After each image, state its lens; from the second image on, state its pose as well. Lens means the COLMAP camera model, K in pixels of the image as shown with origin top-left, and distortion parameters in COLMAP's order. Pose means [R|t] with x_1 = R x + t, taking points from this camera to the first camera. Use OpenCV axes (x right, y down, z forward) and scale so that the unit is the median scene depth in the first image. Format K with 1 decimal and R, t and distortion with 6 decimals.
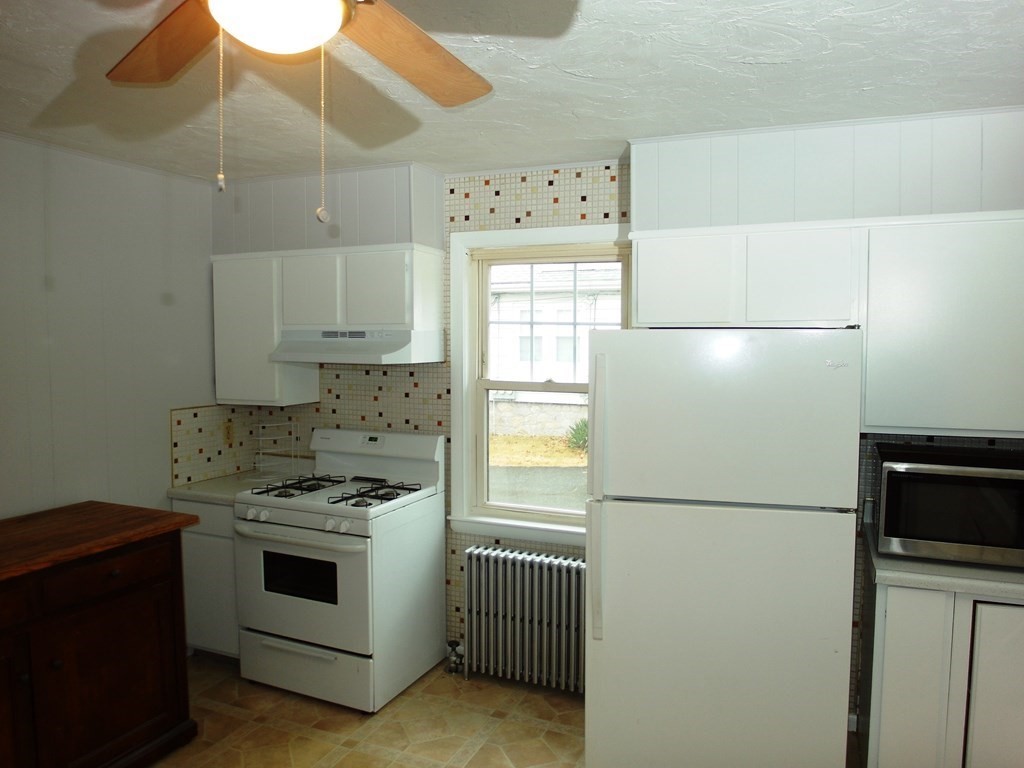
lens RADIAL K [[728.5, 0, 512.1], [0, 728.5, 381.6], [0, 0, 1]] dist [-0.057853, 0.002592]
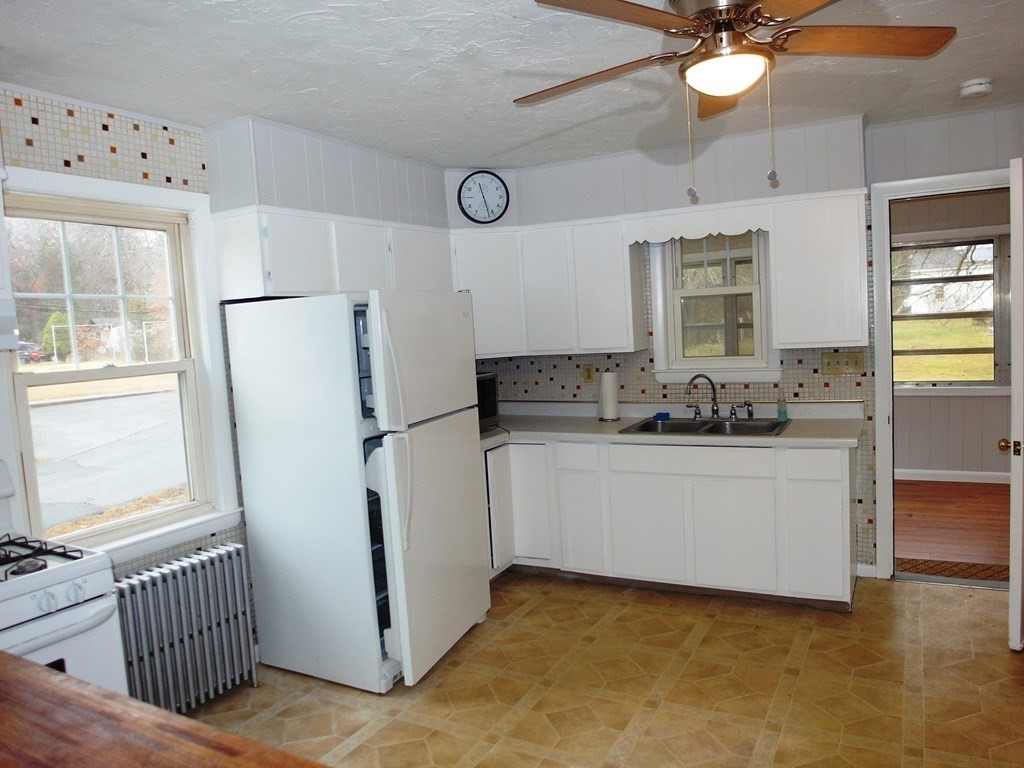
lens RADIAL K [[739.7, 0, 515.9], [0, 739.7, 386.9], [0, 0, 1]] dist [-0.057874, 0.006203]
pose [[0.101523, -0.091405, 0.990625, -0.749512], [0.115720, 0.990096, 0.079496, 0.010904], [-0.988080, 0.106564, 0.111095, 0.472109]]
